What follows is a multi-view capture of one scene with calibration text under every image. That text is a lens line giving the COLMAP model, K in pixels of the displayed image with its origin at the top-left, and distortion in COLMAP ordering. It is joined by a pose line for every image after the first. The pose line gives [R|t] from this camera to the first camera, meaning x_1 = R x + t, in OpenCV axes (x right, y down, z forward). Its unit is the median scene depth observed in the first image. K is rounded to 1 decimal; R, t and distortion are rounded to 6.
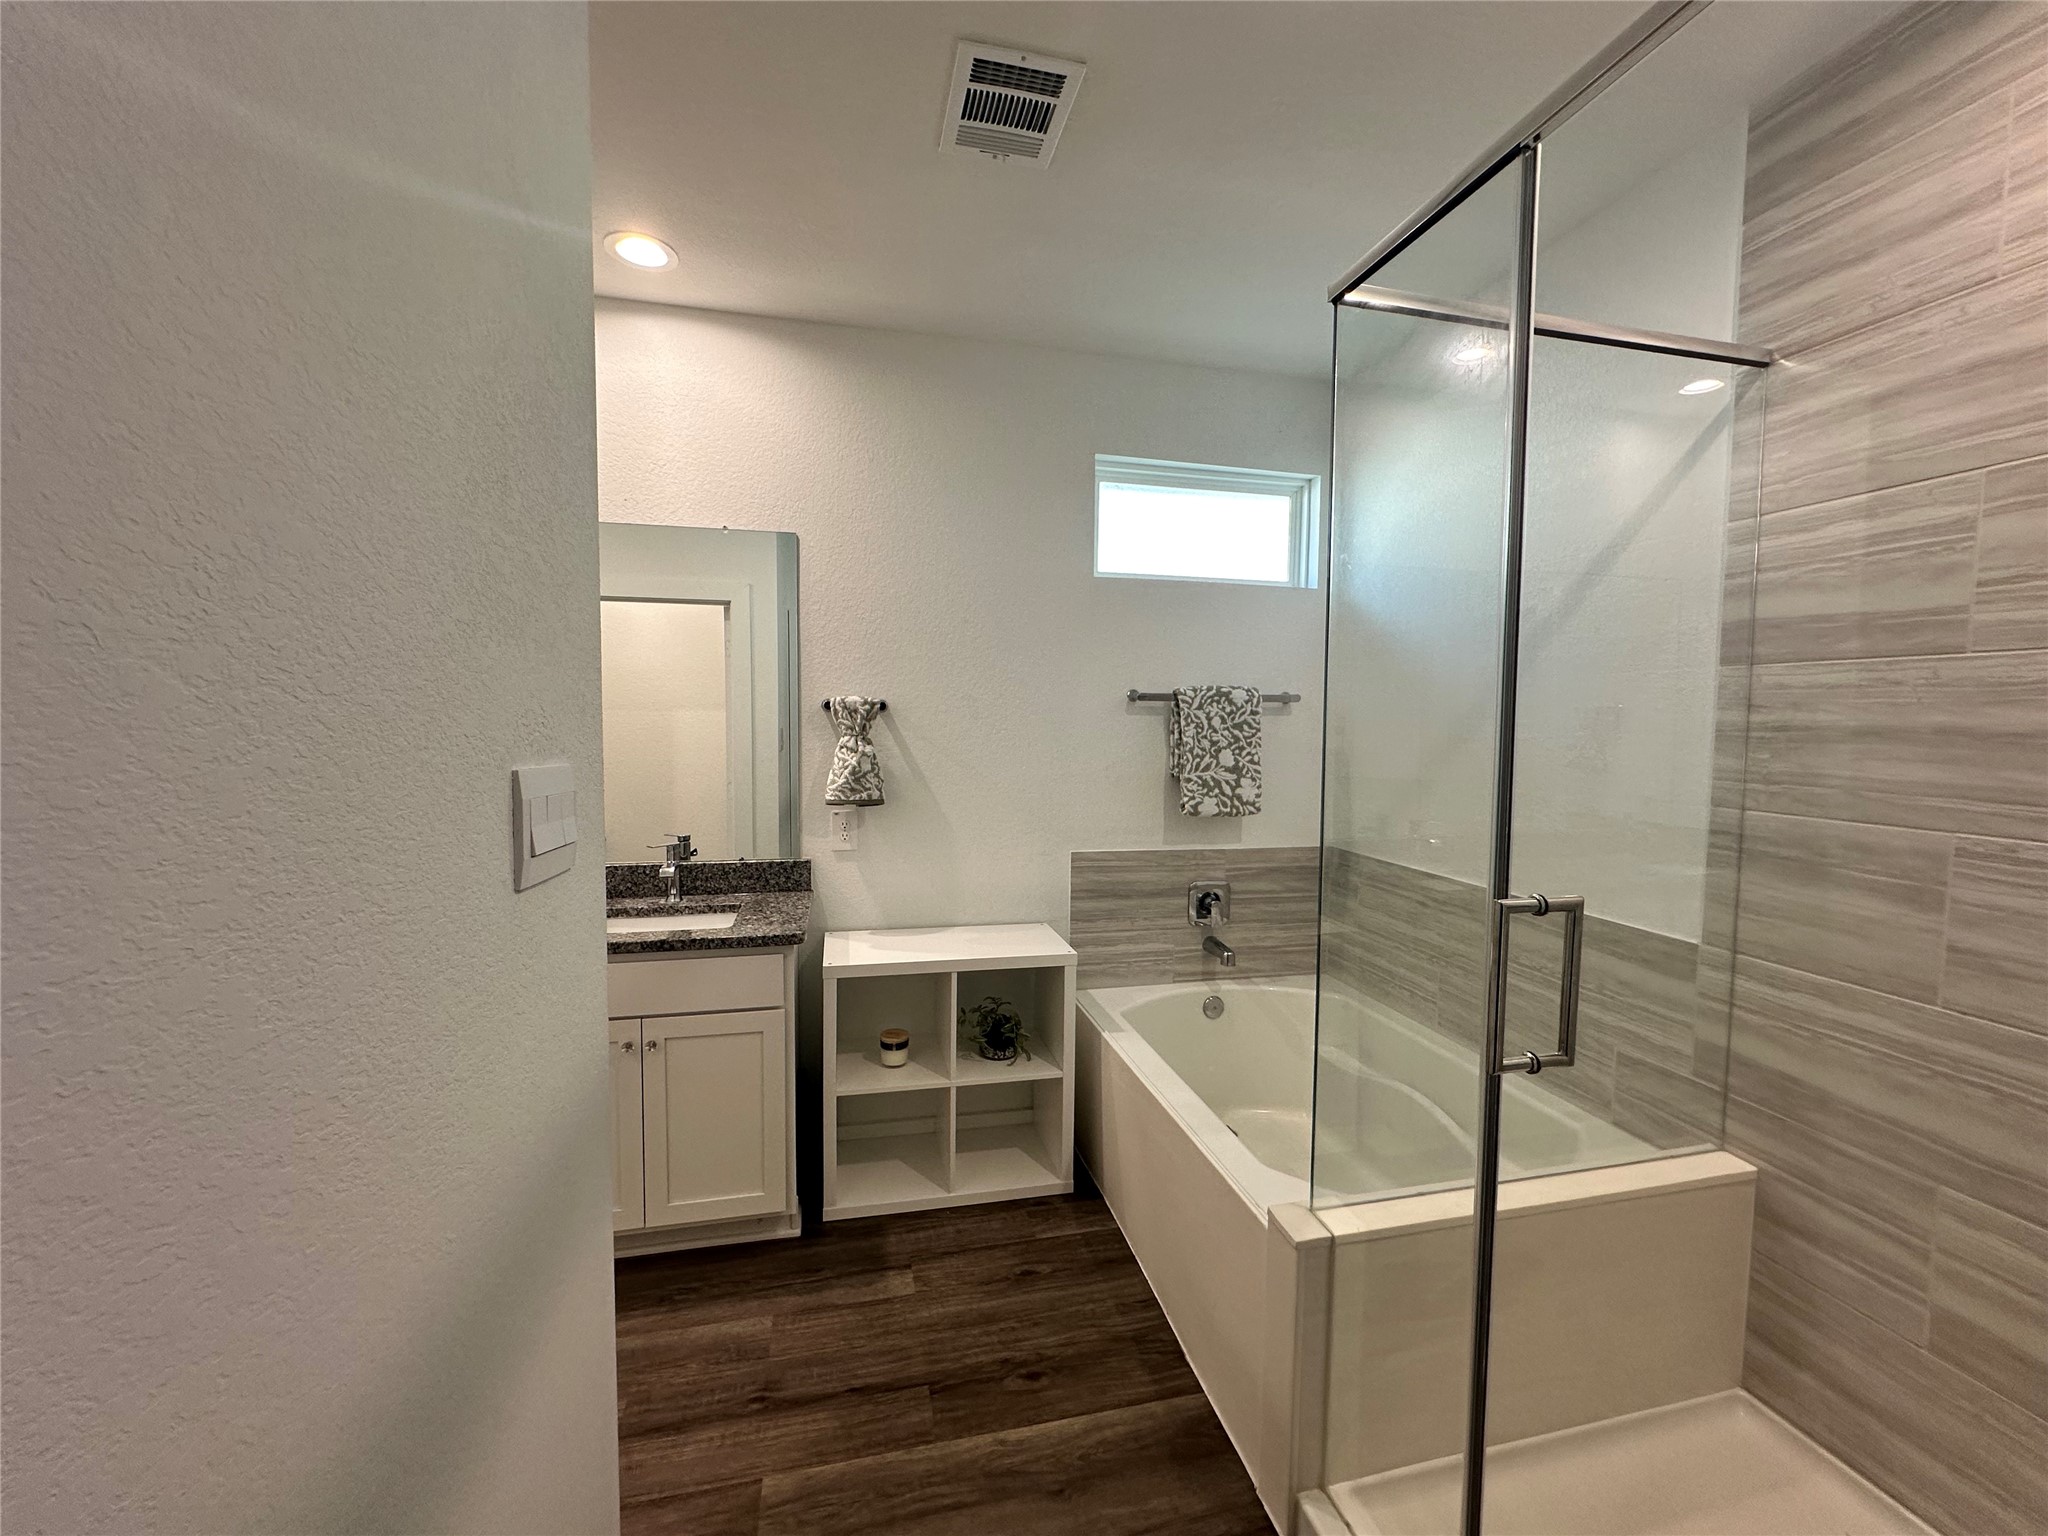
lens RADIAL K [[817.9, 0, 1025.9], [0, 817.9, 768.9], [0, 0, 1]] dist [0.001169, 0.000269]
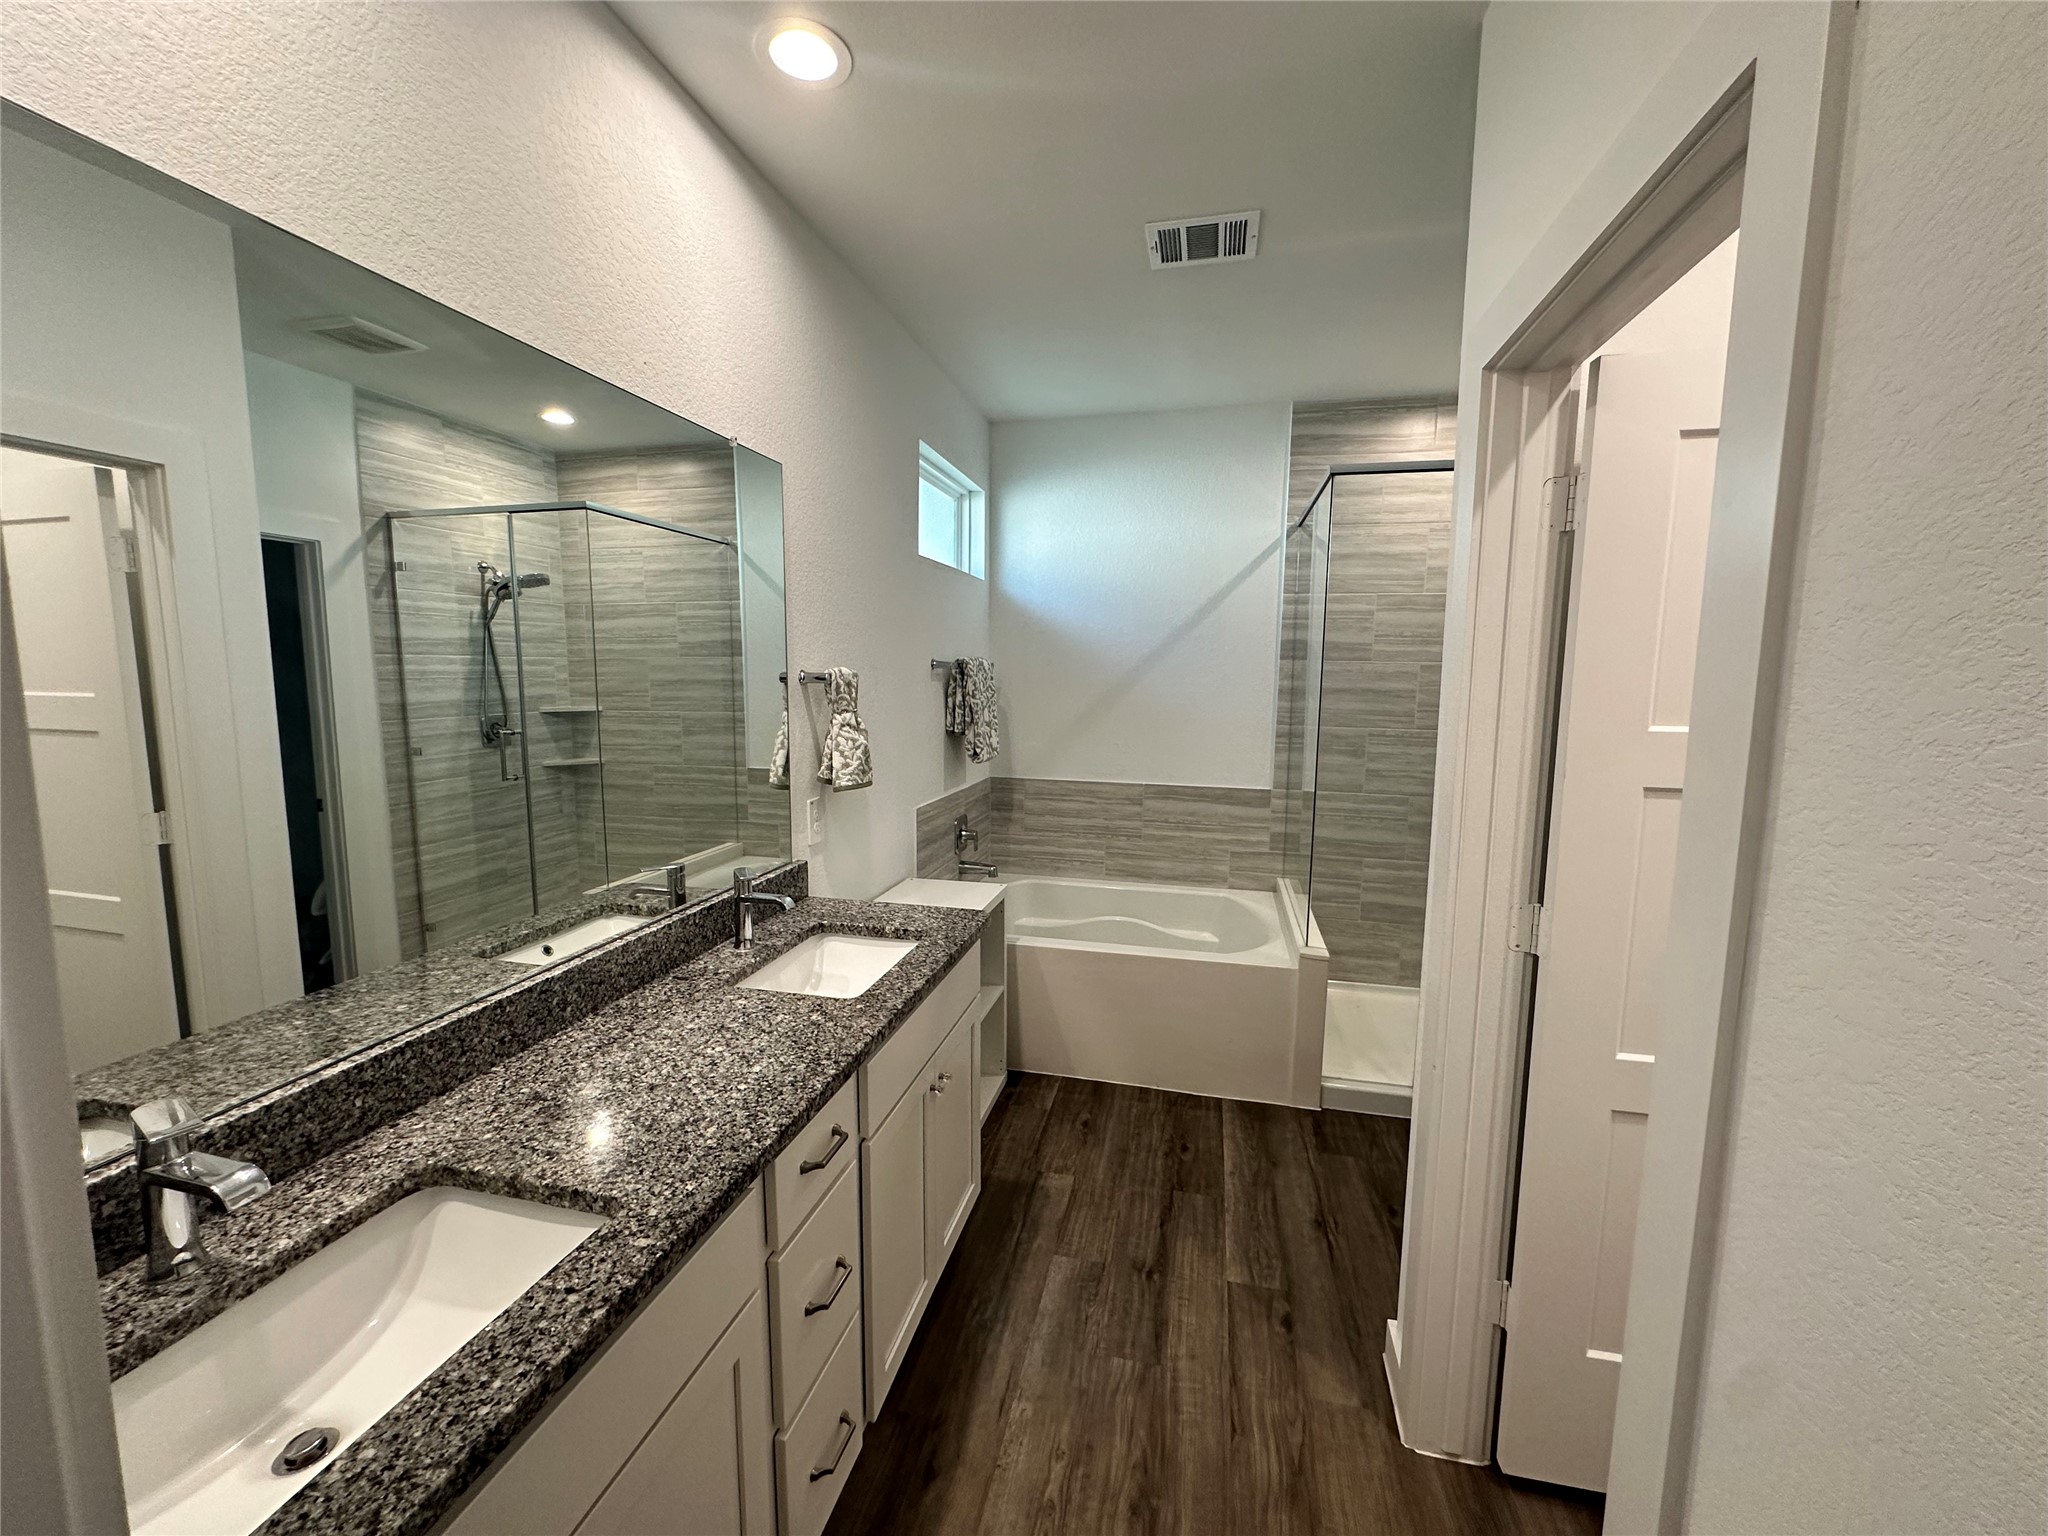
lens RADIAL K [[817.9, 0, 1026.5], [0, 817.9, 767.8], [0, 0, 1]] dist [0.001169, 0.000269]
pose [[0.438834, -0.112423, 0.891507, -1.388237], [0.047999, 0.993659, 0.101678, -0.092355], [-0.897285, -0.001829, 0.441448, 0.638519]]
